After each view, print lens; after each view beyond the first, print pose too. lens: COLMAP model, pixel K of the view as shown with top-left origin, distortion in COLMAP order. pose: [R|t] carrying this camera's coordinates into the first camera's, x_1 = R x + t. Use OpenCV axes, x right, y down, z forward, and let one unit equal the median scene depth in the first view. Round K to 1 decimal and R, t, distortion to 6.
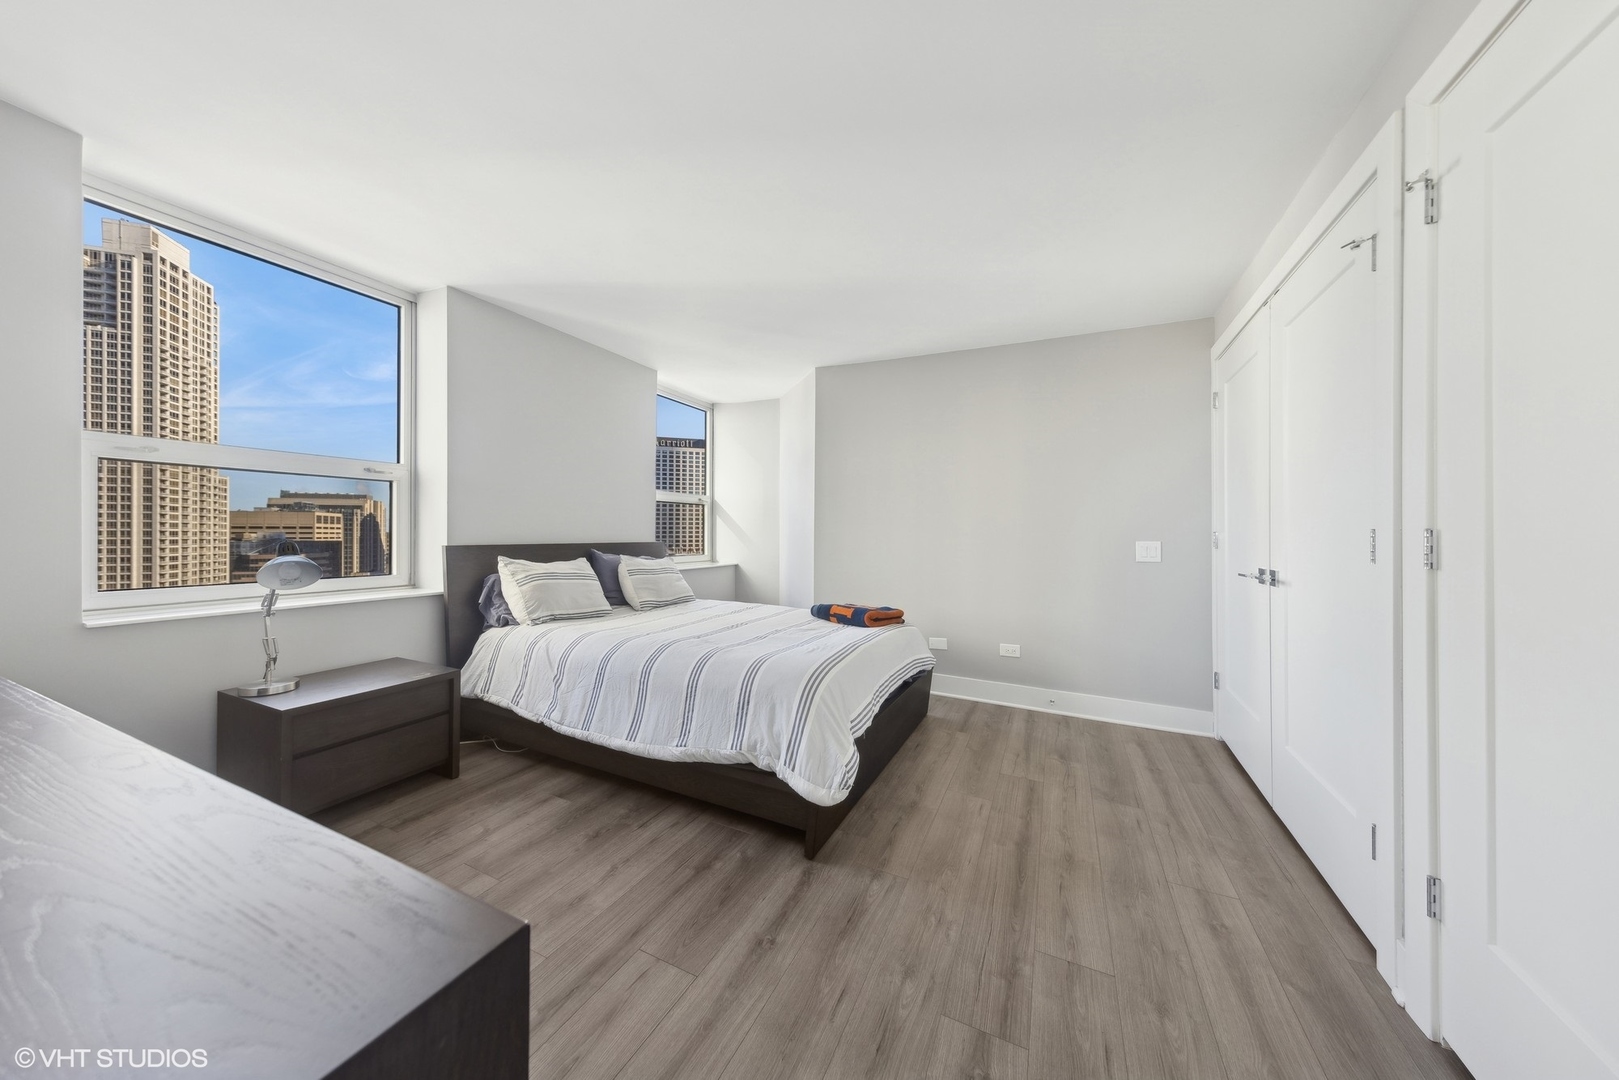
lens RADIAL K [[509.5, 0, 805.4], [0, 509.5, 534.3], [0, 0, 1]] dist [0.040261, 0.000040]
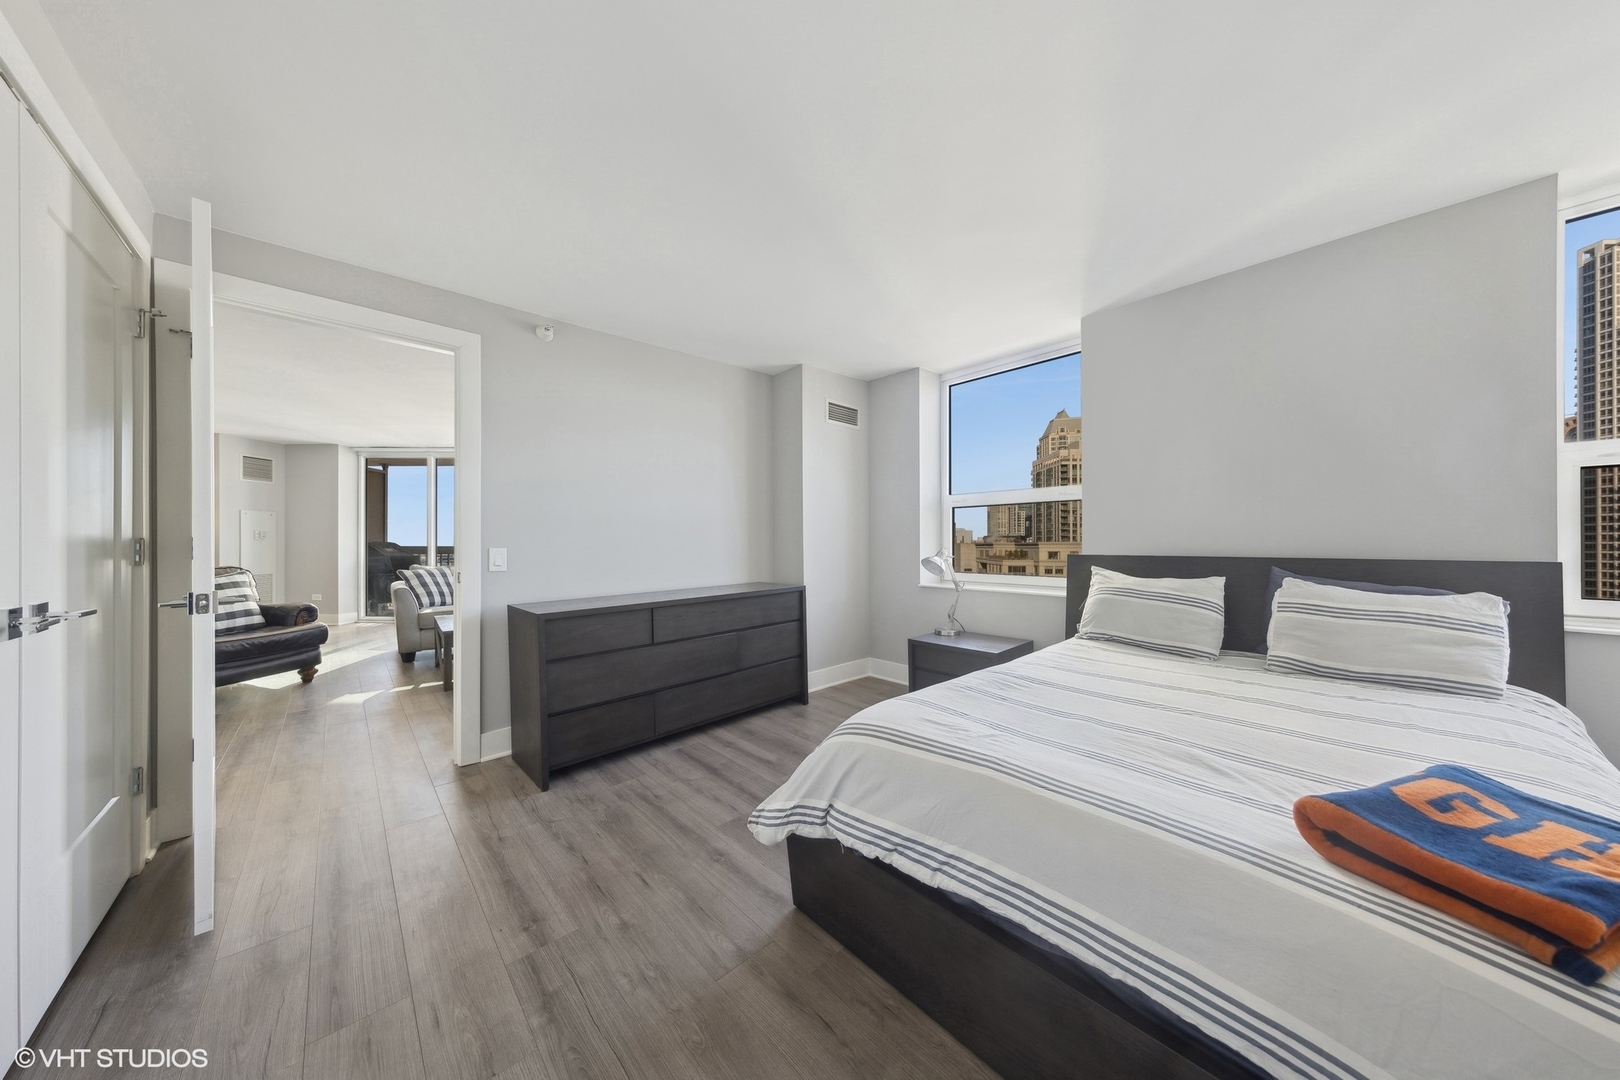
lens RADIAL K [[509.8, 0, 805.8], [0, 509.8, 534.3], [0, 0, 1]] dist [0.040261, 0.000040]
pose [[-0.349622, -0.017968, -0.936719, 0.999605], [-0.011112, 0.999825, -0.015031, 0.004537], [0.936825, 0.005154, -0.349761, 1.551964]]
